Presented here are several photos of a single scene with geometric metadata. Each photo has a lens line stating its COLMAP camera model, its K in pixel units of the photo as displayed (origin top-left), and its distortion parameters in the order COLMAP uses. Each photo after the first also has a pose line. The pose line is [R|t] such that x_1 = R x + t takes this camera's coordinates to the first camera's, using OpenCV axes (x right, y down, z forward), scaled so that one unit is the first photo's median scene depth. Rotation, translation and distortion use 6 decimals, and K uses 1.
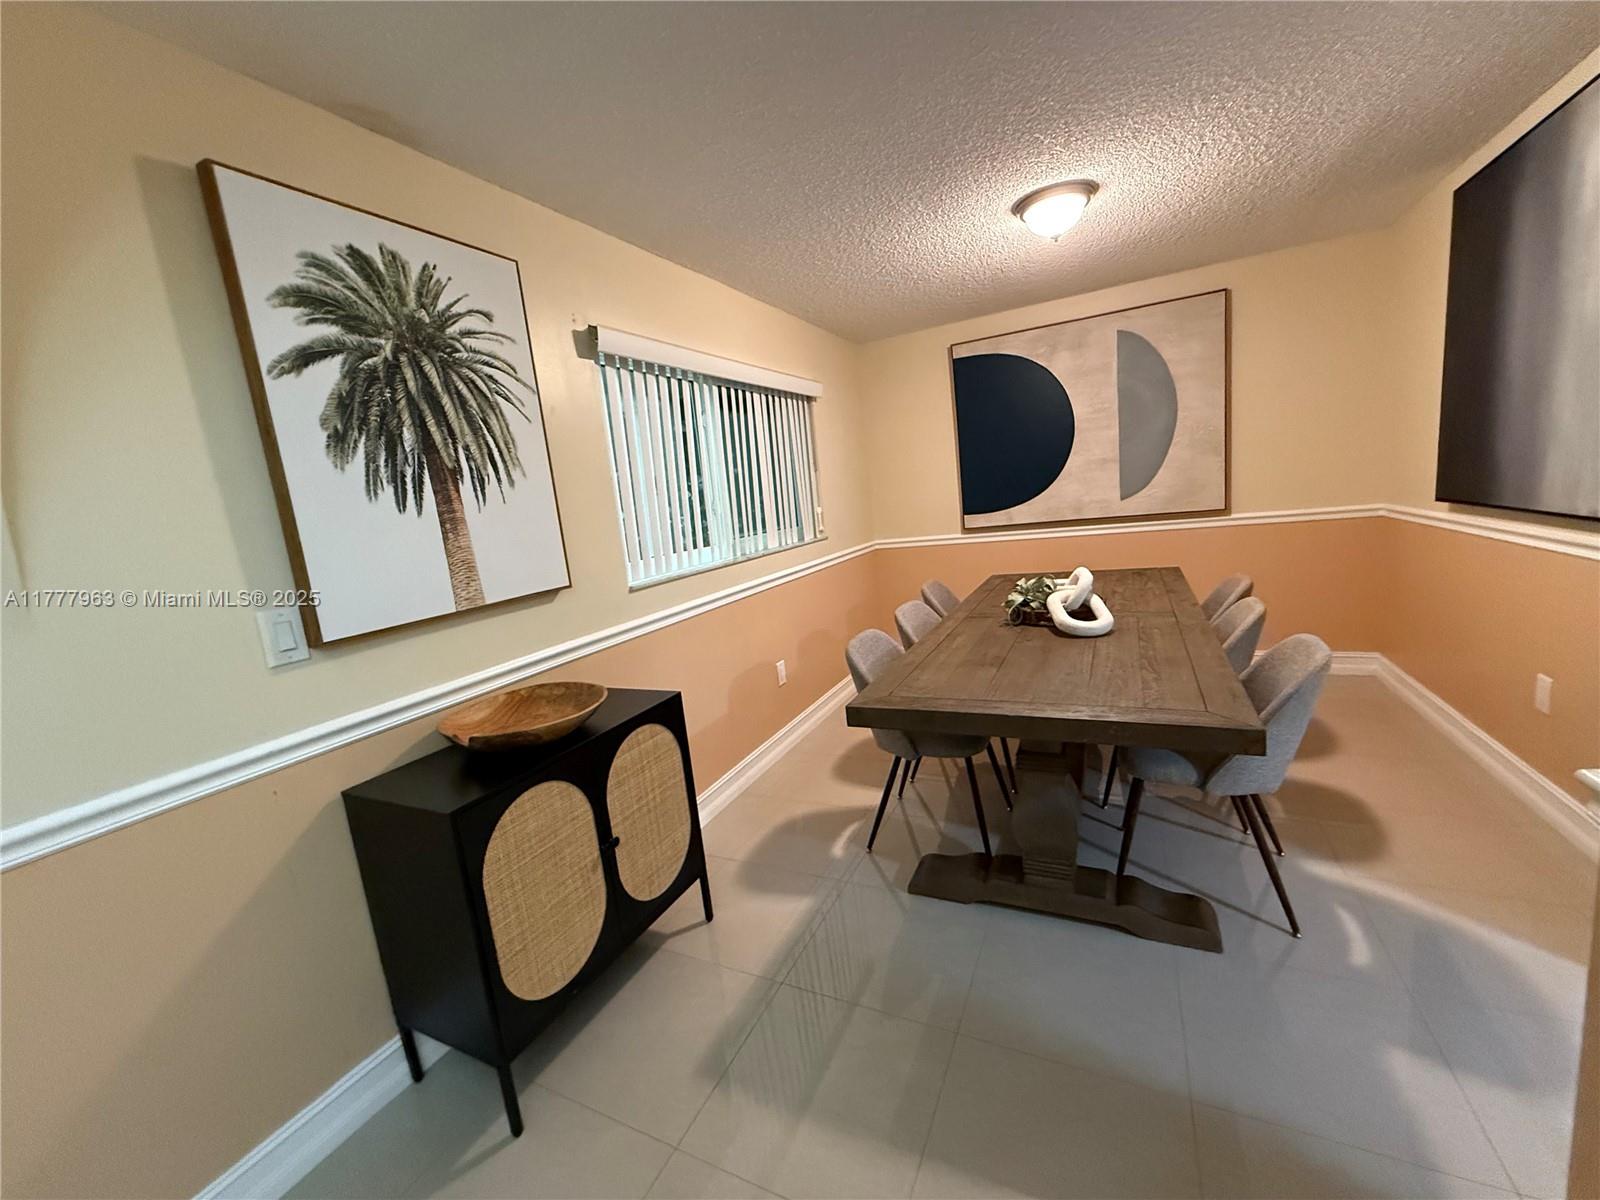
lens RADIAL K [[638.9, 0, 794.7], [0, 638.9, 599.6], [0, 0, 1]] dist [-0.000272, -0.000308]
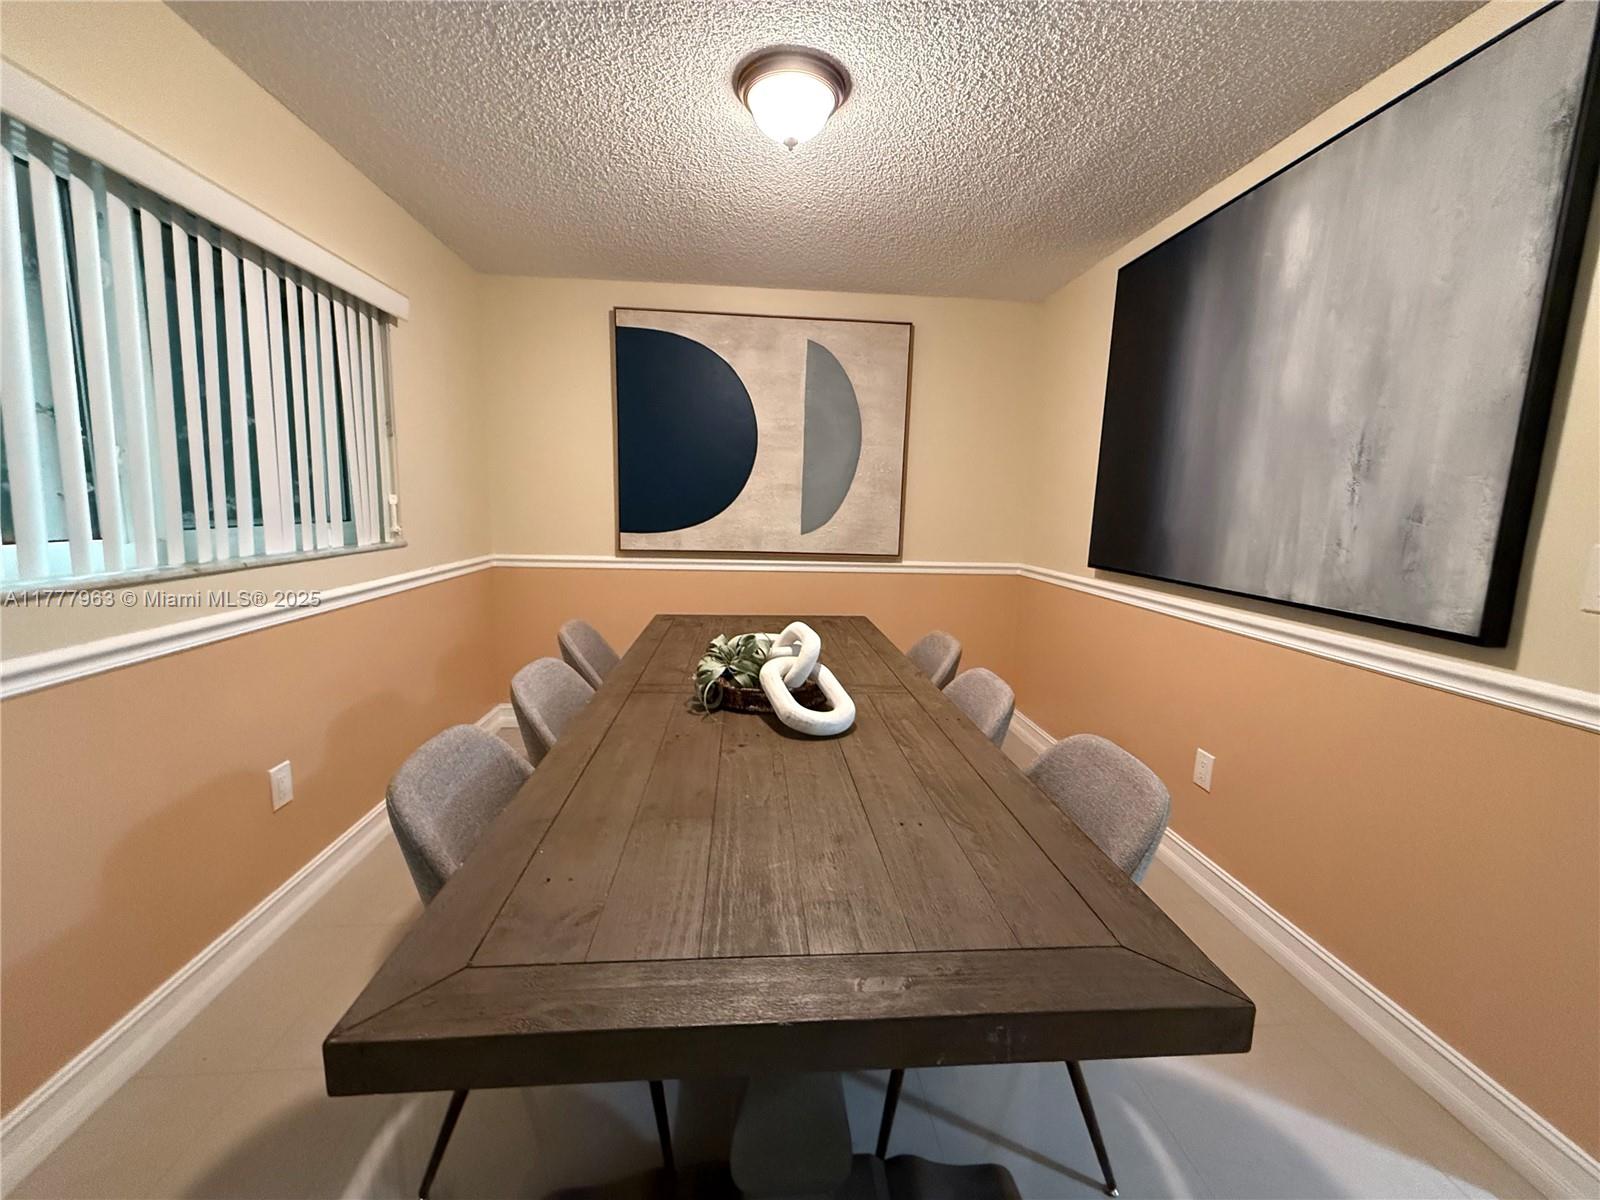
lens RADIAL K [[638.9, 0, 794.7], [0, 638.9, 599.6], [0, 0, 1]] dist [-0.000272, -0.000308]
pose [[0.848810, 0.051066, 0.526227, 0.057137], [-0.034804, 0.998562, -0.040764, -0.036517], [-0.527552, 0.016287, 0.849367, 0.317384]]
